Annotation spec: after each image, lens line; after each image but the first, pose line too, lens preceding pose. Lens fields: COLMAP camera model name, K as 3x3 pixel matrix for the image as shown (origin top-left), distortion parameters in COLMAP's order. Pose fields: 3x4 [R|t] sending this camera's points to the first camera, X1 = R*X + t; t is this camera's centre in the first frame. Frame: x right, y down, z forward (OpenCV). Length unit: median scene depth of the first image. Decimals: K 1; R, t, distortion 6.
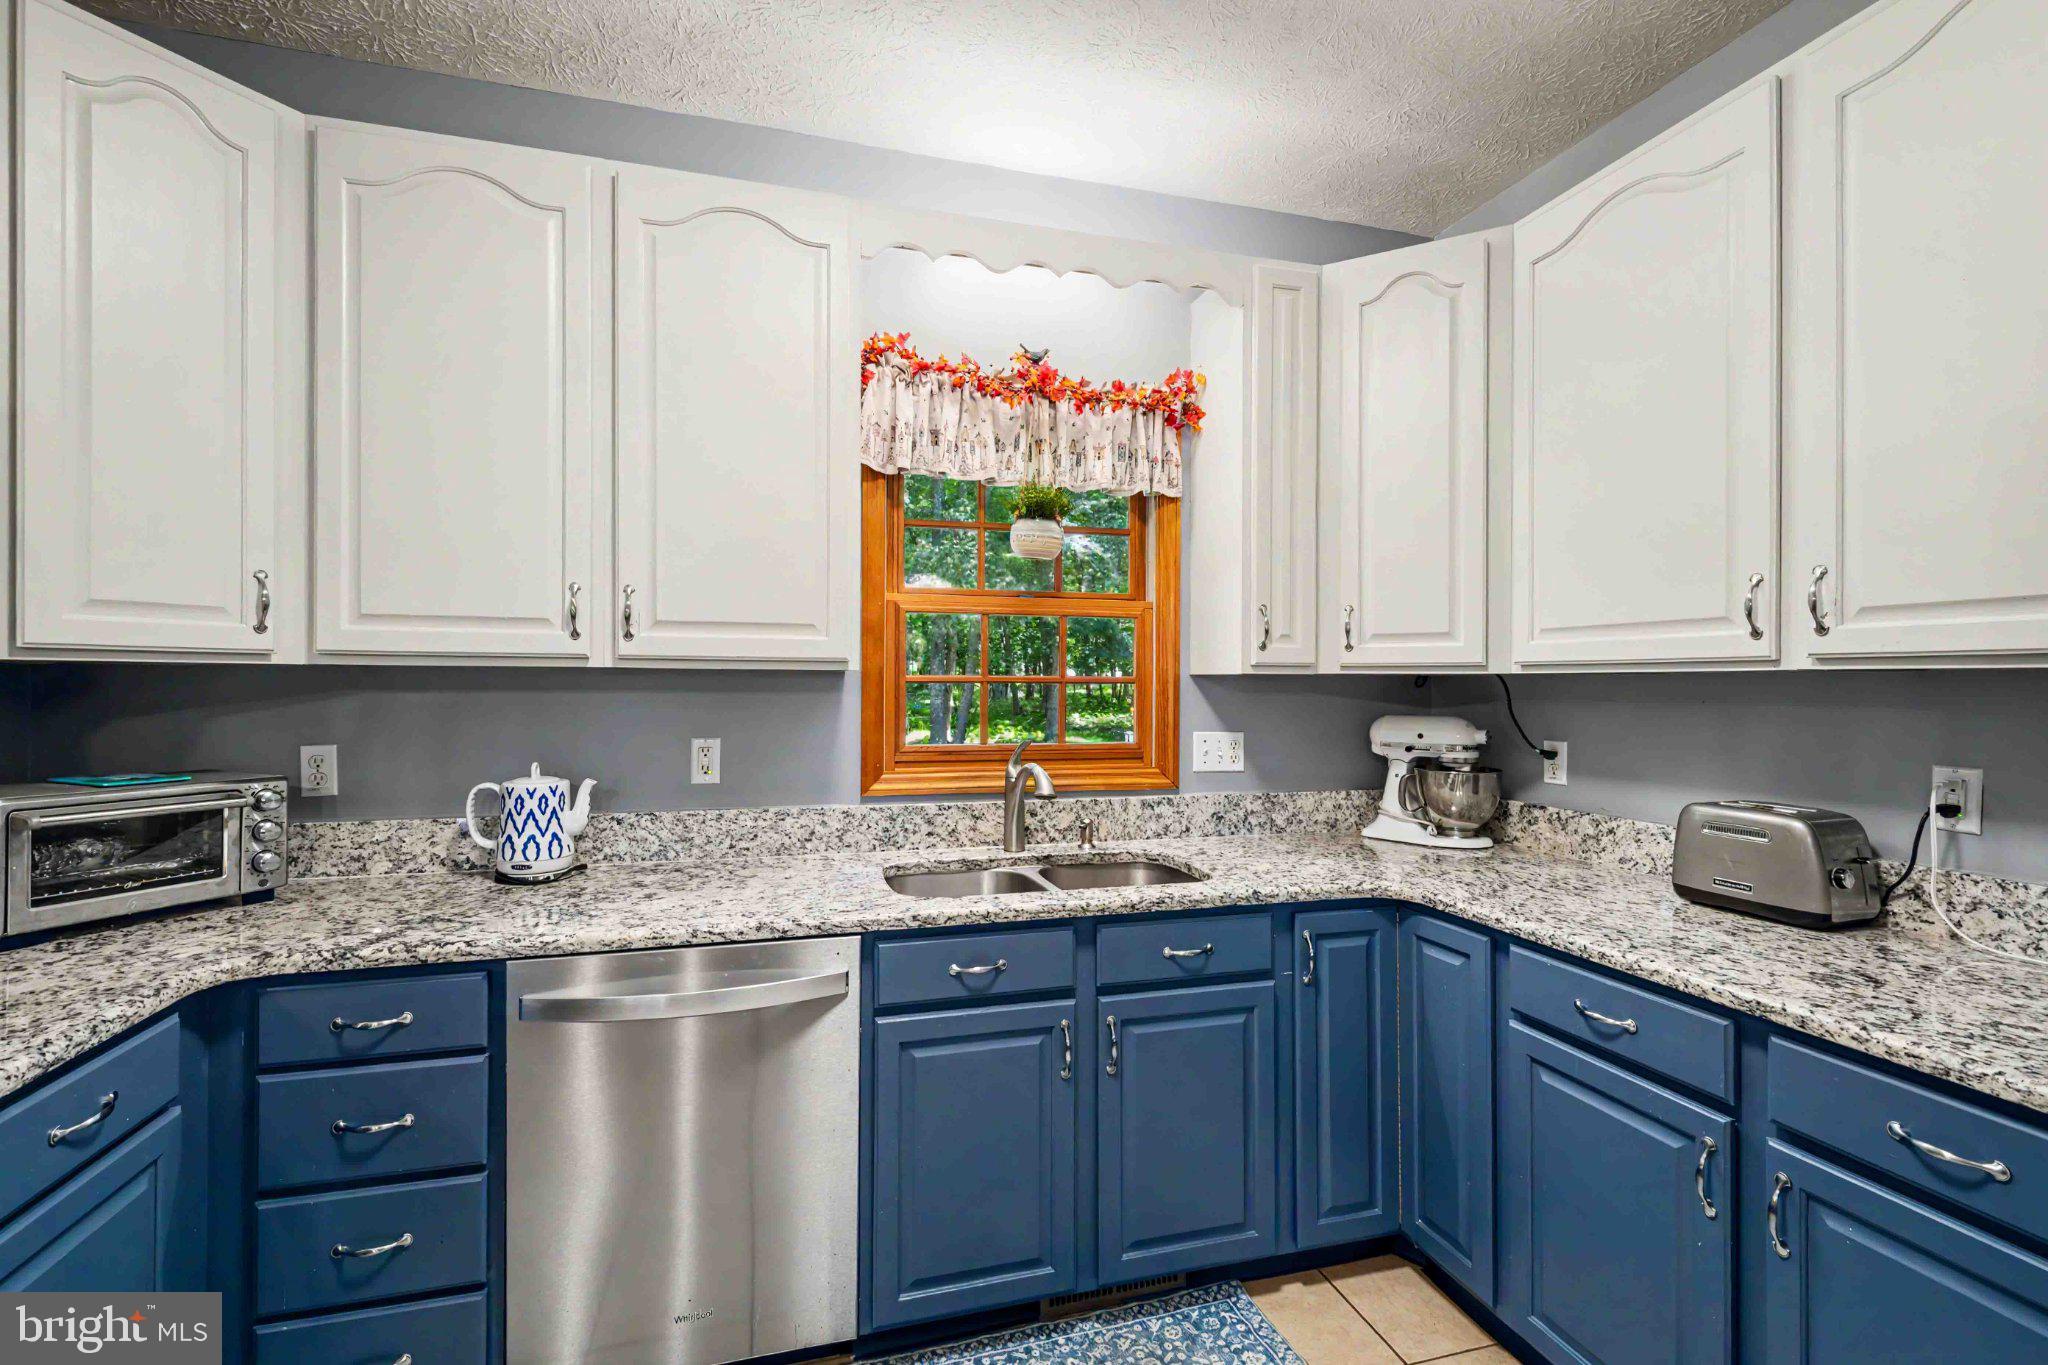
lens RADIAL K [[914.1, 0, 1015.3], [0, 914.1, 680.8], [0, 0, 1]] dist [0.016398, -0.002344]
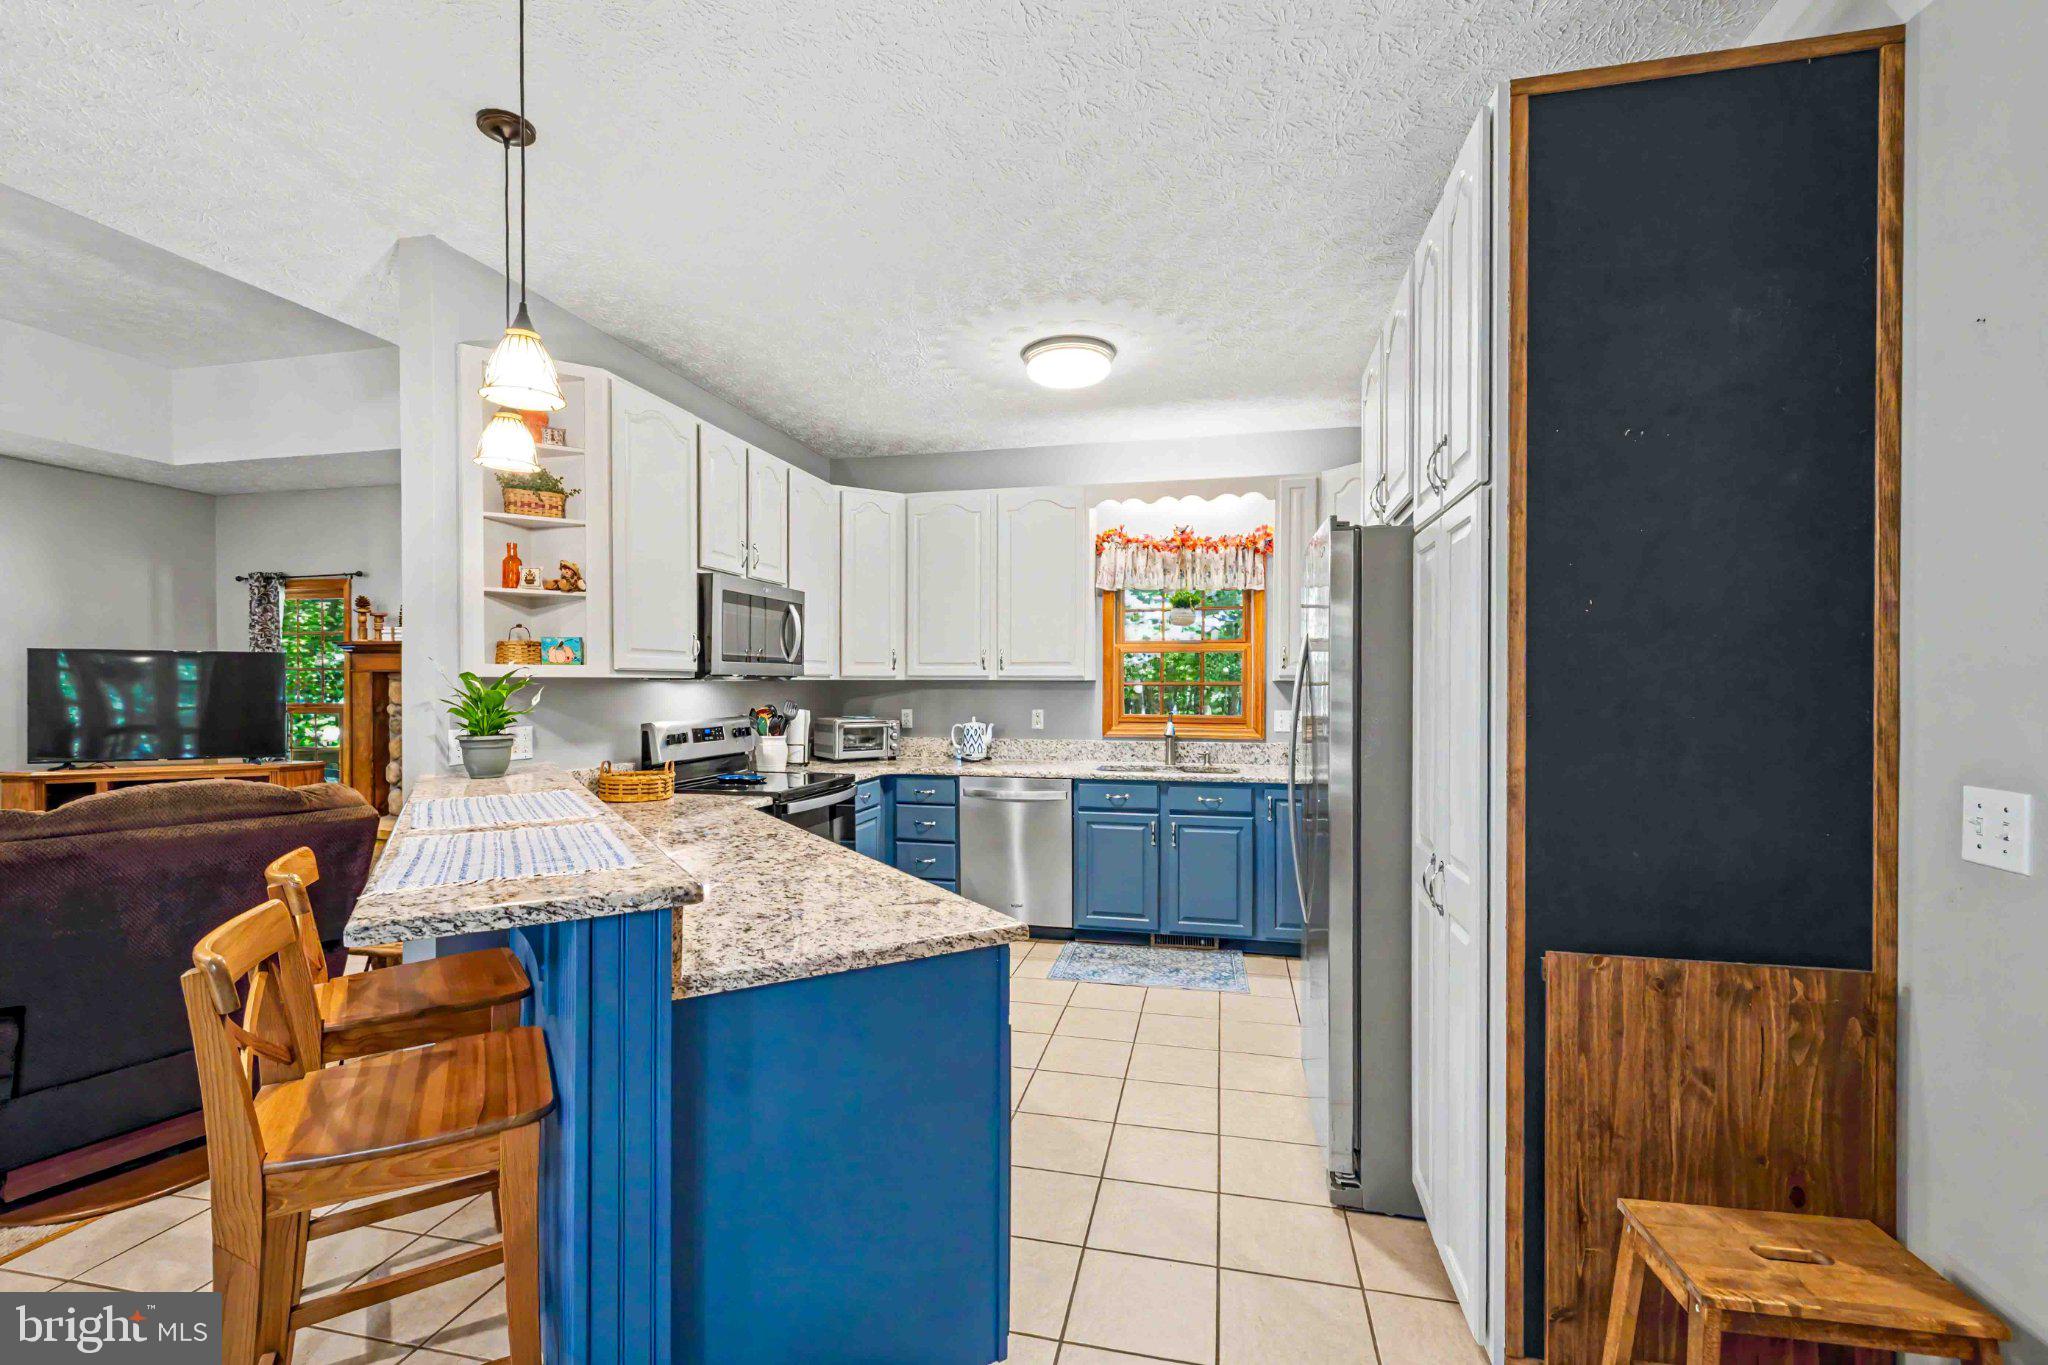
lens RADIAL K [[914.1, 0, 1007.6], [0, 914.1, 685.9], [0, 0, 1]] dist [0.016398, -0.002344]
pose [[0.869703, -0.001913, -0.493571, 0.727934], [0.003659, 0.999990, 0.002571, -0.003771], [0.493561, -0.004042, 0.869702, -1.046053]]
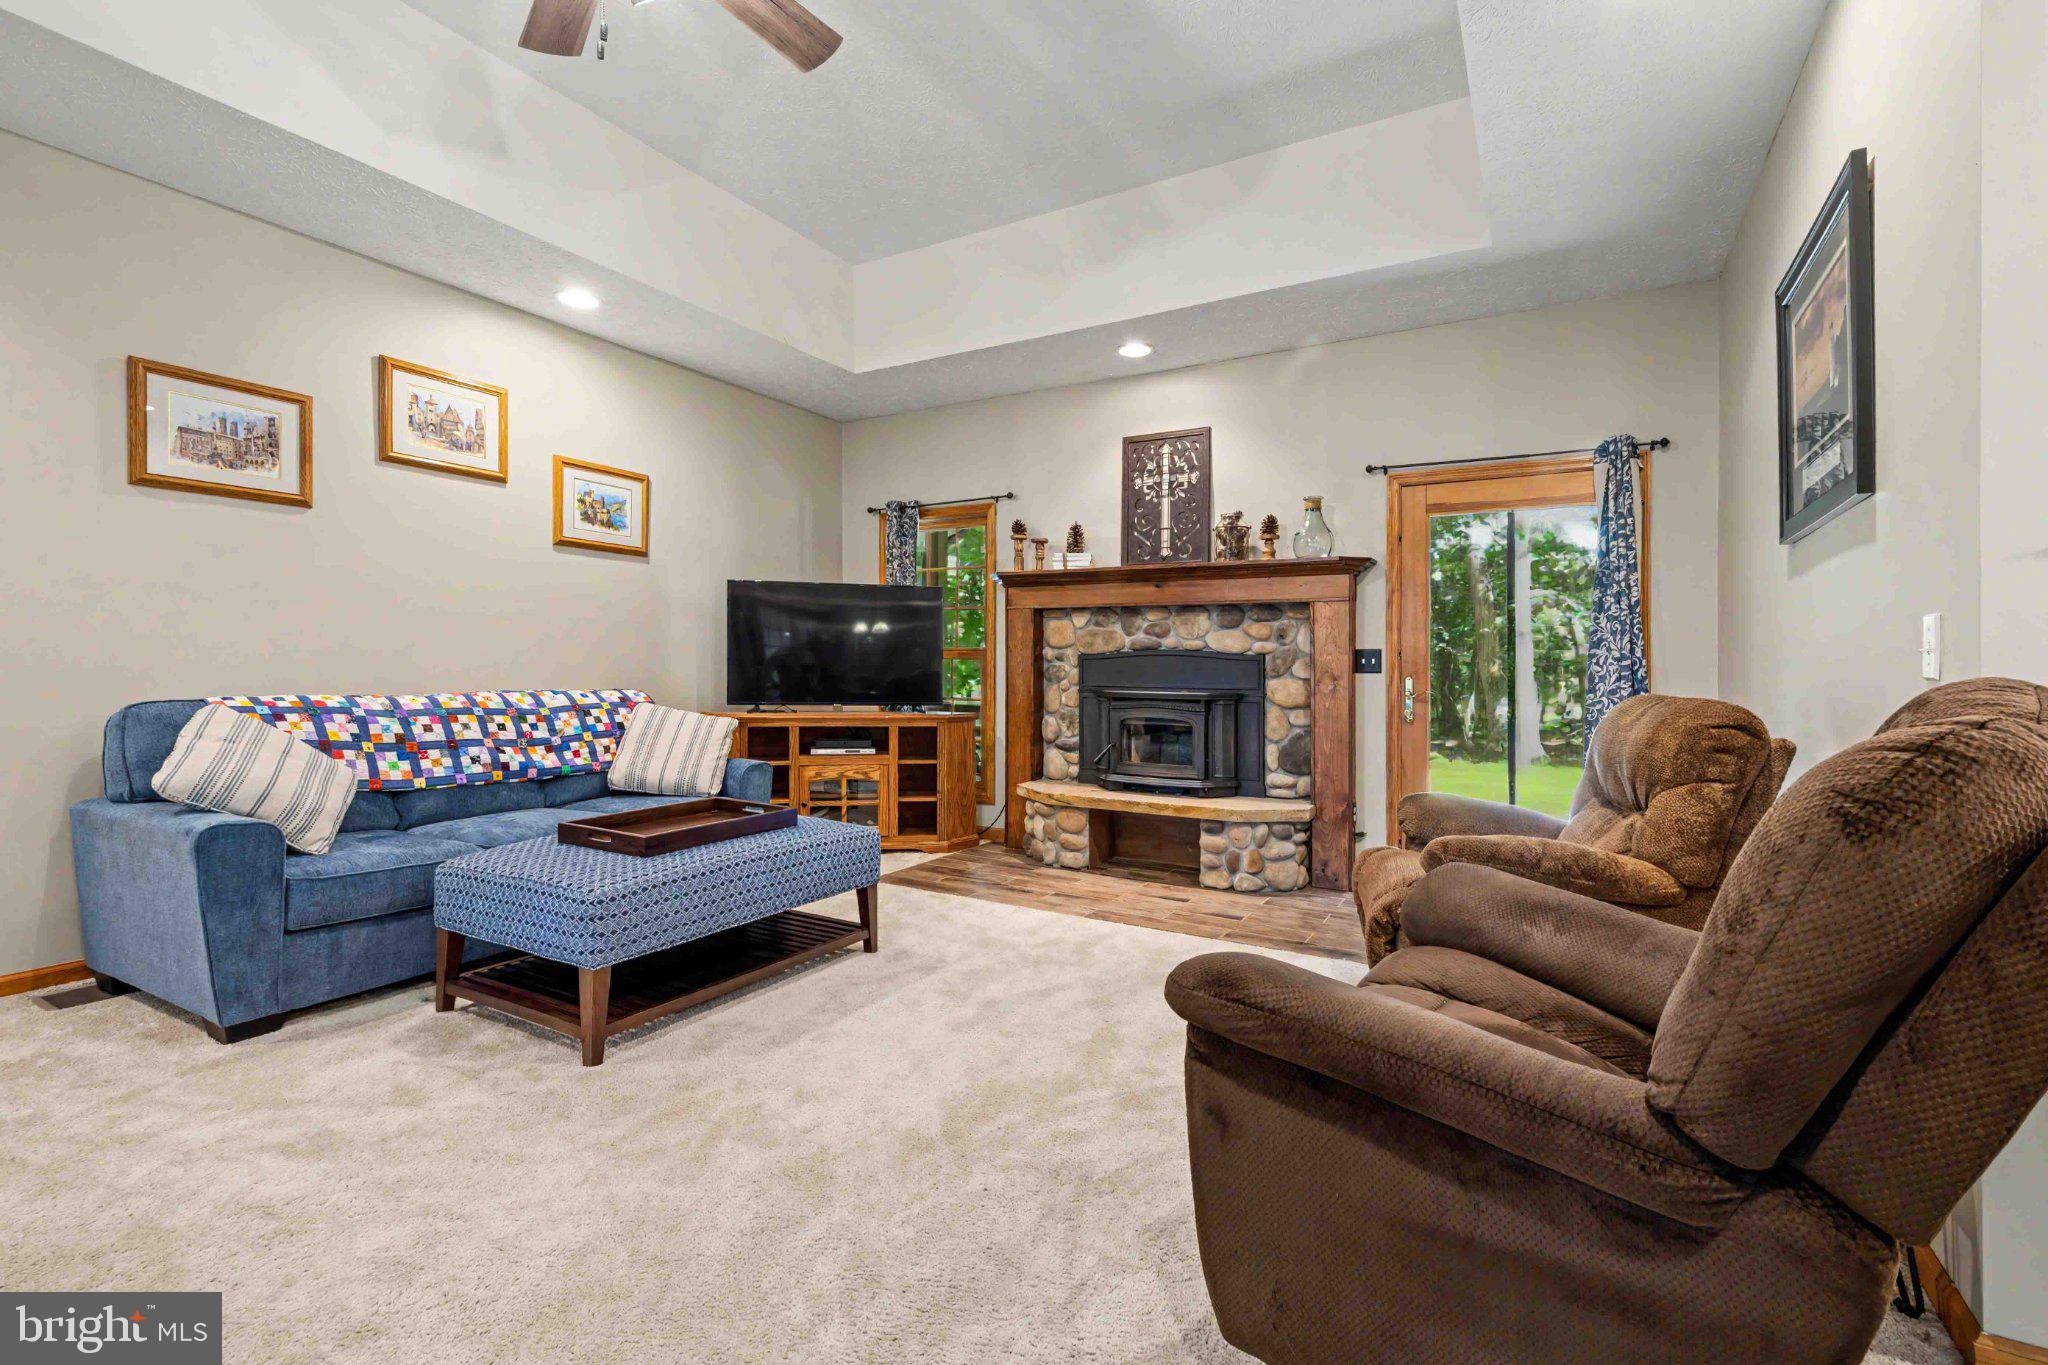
lens RADIAL K [[914.1, 0, 1011.9], [0, 914.1, 681.9], [0, 0, 1]] dist [0.016398, -0.002344]
pose [[0.700601, 0.017320, -0.713343, -0.613265], [-0.003930, 0.999784, 0.020416, 0.094304], [0.713542, -0.011500, 0.700518, -1.266383]]
